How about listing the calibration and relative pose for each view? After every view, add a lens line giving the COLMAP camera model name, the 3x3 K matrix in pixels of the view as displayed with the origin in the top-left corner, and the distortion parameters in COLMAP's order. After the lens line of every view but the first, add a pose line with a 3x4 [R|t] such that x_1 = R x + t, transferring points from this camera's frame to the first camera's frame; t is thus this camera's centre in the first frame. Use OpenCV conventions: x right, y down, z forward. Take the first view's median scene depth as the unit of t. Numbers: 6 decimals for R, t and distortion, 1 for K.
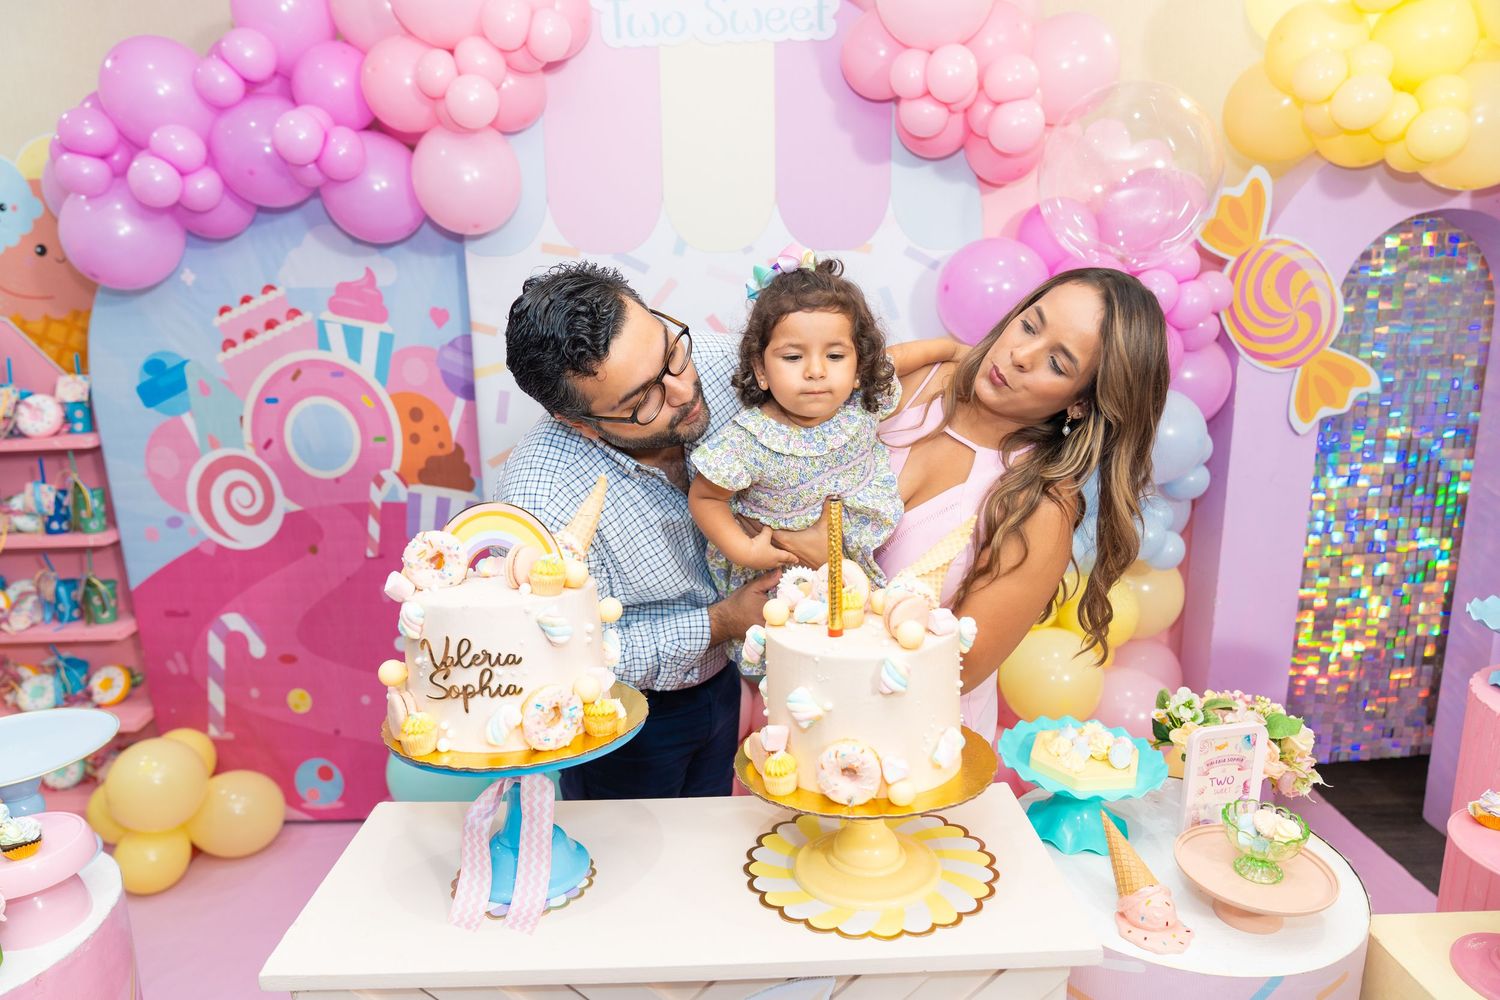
lens RADIAL K [[1036.5, 0, 744.0], [0, 1036.5, 502.6], [0, 0, 1]] dist [-0.019965, 0.017113]
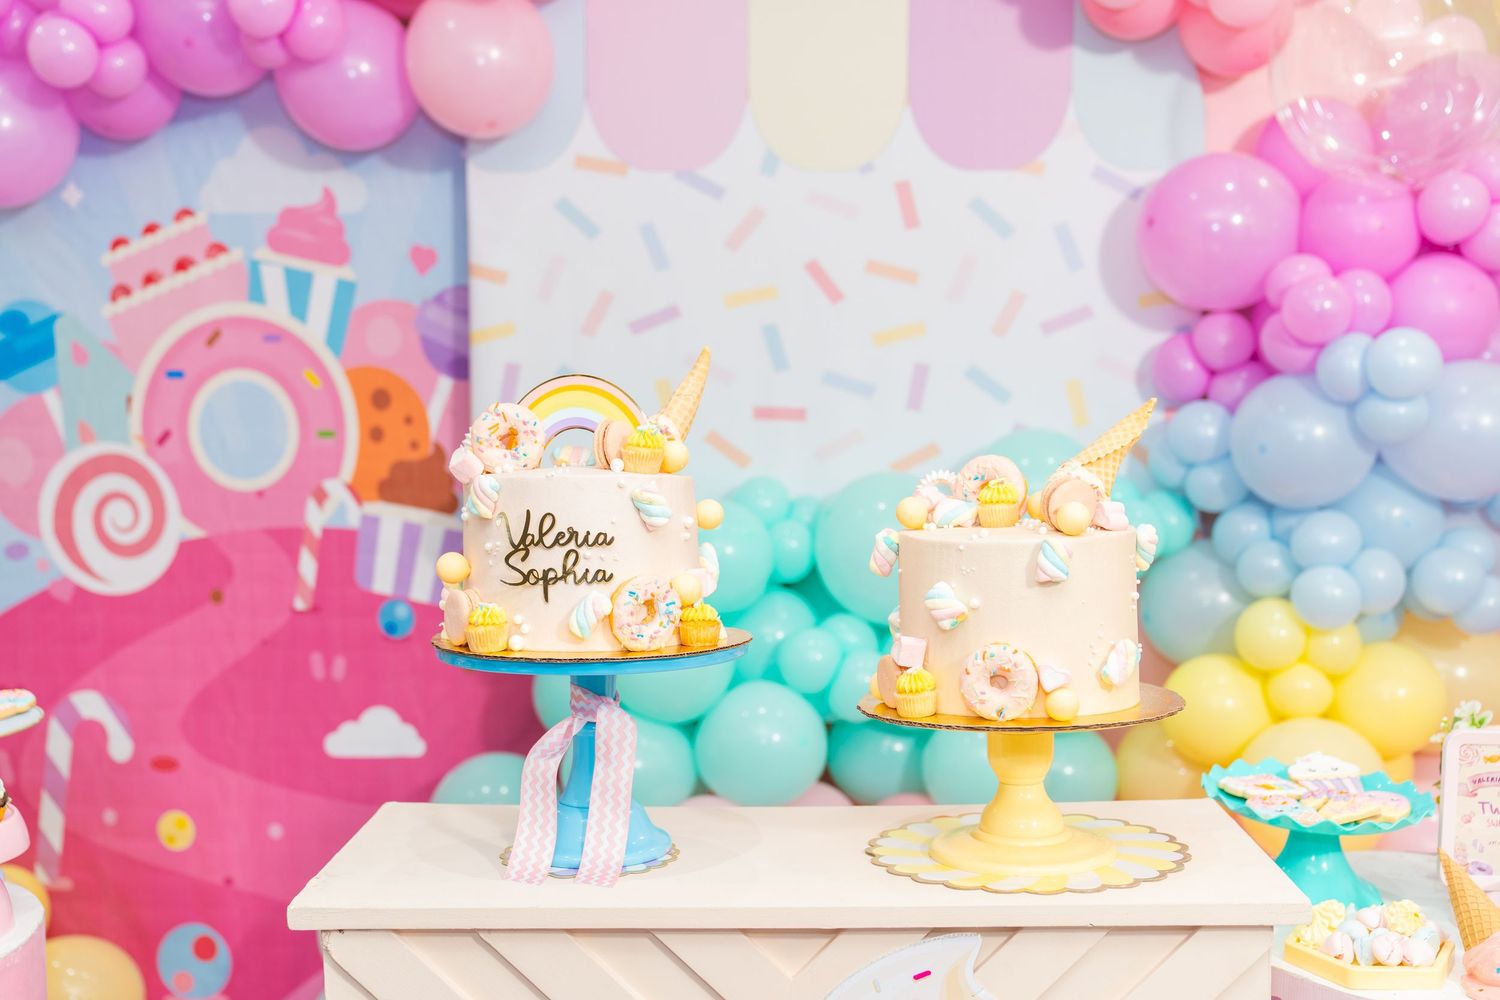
lens RADIAL K [[1875.5, 0, 753.5], [0, 1875.5, 498.3], [0, 0, 1]] dist [0.042901, 0.000000]
pose [[0.999002, 0.017945, -0.040899, -0.017112], [-0.022914, 0.991959, -0.124466, 0.140943], [0.038337, 0.125279, 0.991381, -0.243437]]
